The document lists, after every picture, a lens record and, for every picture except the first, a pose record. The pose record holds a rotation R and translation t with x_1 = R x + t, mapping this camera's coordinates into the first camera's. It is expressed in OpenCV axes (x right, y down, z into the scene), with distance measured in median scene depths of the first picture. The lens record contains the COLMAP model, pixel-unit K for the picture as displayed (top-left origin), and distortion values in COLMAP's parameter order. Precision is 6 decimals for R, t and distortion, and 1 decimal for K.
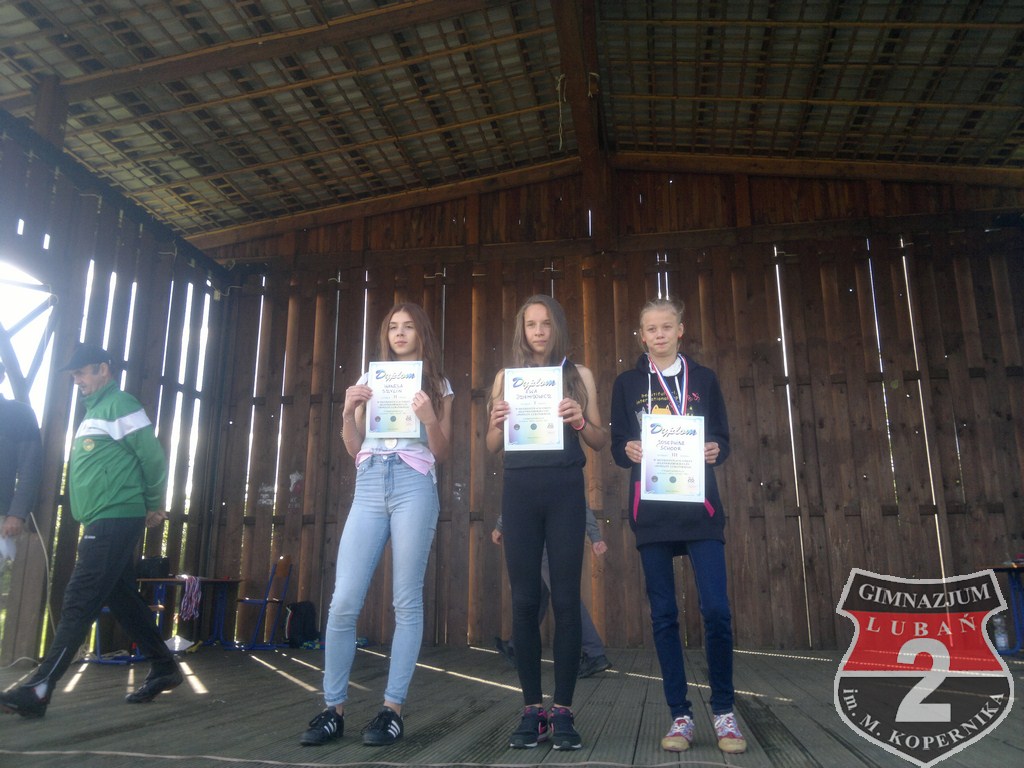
lens RADIAL K [[852.1, 0, 518.3], [0, 852.1, 359.7], [0, 0, 1]] dist [0.082837, -0.131020]
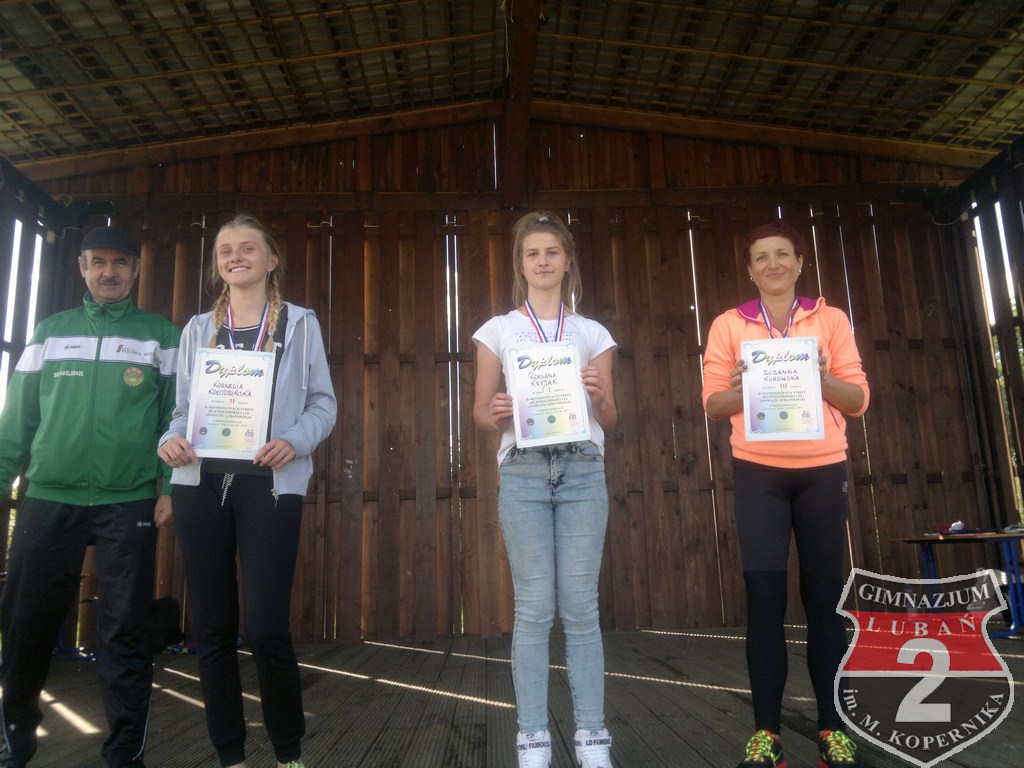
lens RADIAL K [[856.8, 0, 519.3], [0, 856.8, 360.5], [0, 0, 1]] dist [0.061869, -0.088706]
pose [[0.980104, 0.014011, 0.197988, -0.076435], [-0.020677, 0.999285, 0.031643, 0.009578], [-0.197404, -0.035107, 0.979693, 0.092451]]
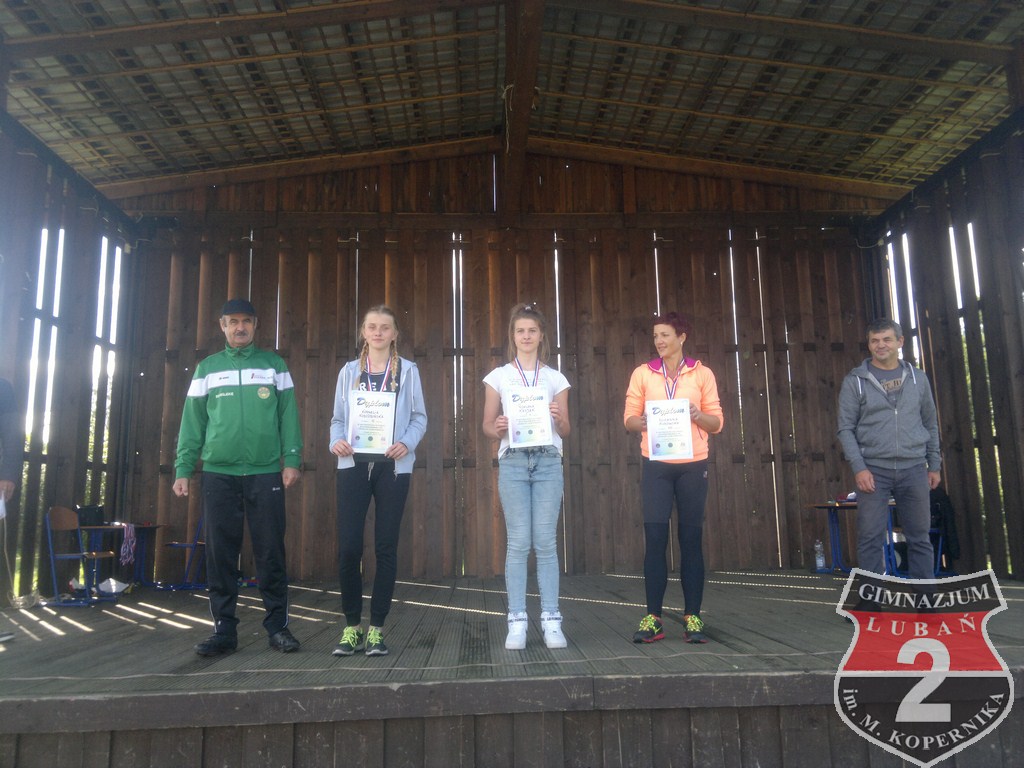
lens RADIAL K [[852.1, 0, 518.3], [0, 852.1, 359.7], [0, 0, 1]] dist [0.082837, -0.131020]
pose [[0.978292, 0.020942, 0.206169, -0.117299], [-0.036874, 0.996596, 0.073736, -0.039722], [-0.203923, -0.079738, 0.975734, -0.101332]]
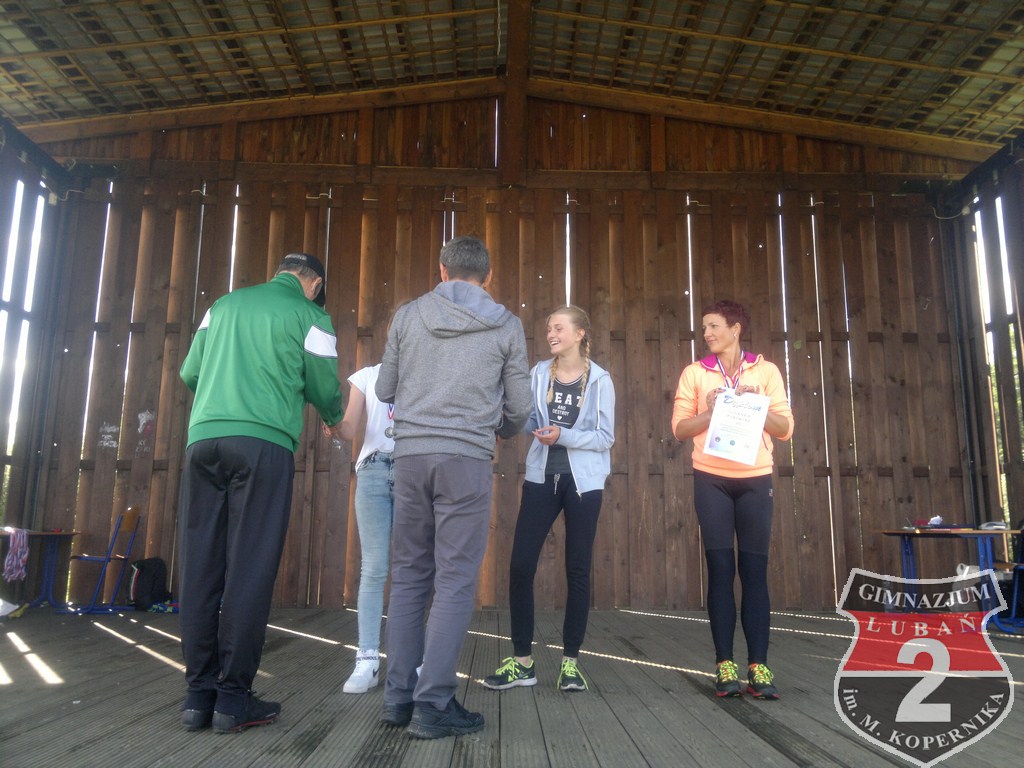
lens RADIAL K [[856.8, 0, 519.3], [0, 856.8, 360.5], [0, 0, 1]] dist [0.061869, -0.088706]
pose [[0.982649, 0.047333, 0.179333, -0.049962], [-0.058480, 0.996637, 0.057392, 0.008208], [-0.176013, -0.066884, 0.982113, 0.082083]]
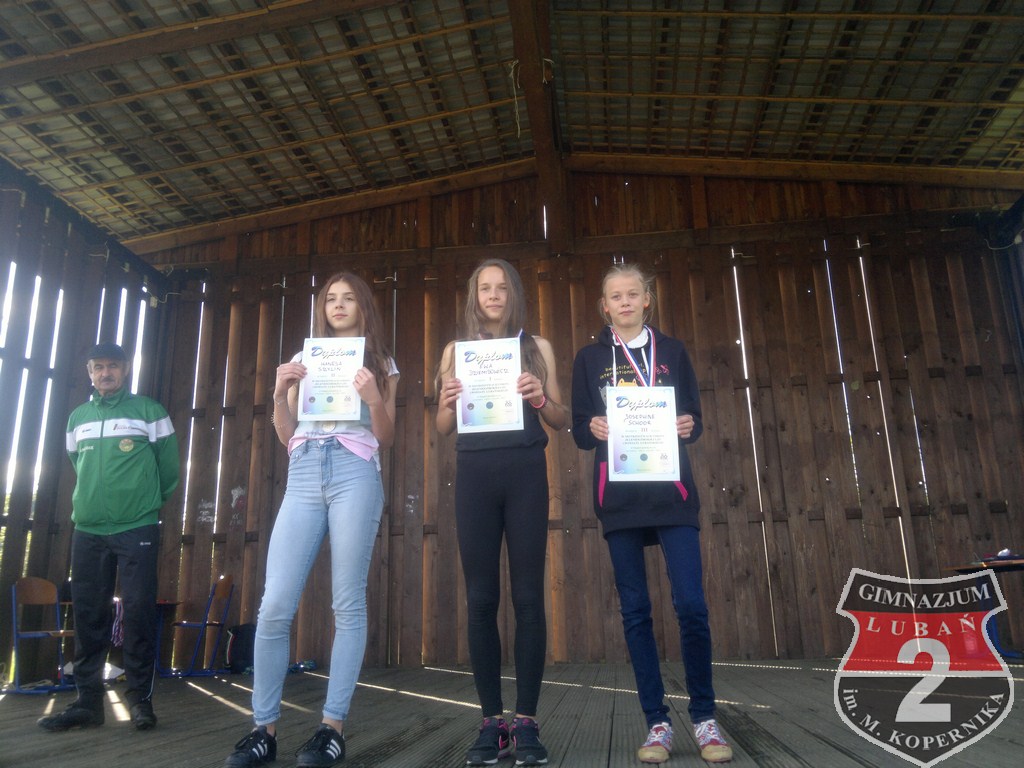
lens RADIAL K [[852.1, 0, 518.3], [0, 852.1, 359.7], [0, 0, 1]] dist [0.082837, -0.131020]
pose [[0.998548, -0.009515, 0.053024, 0.000229], [0.010892, 0.999609, -0.025743, 0.019343], [-0.052758, 0.026283, 0.998261, 0.035395]]
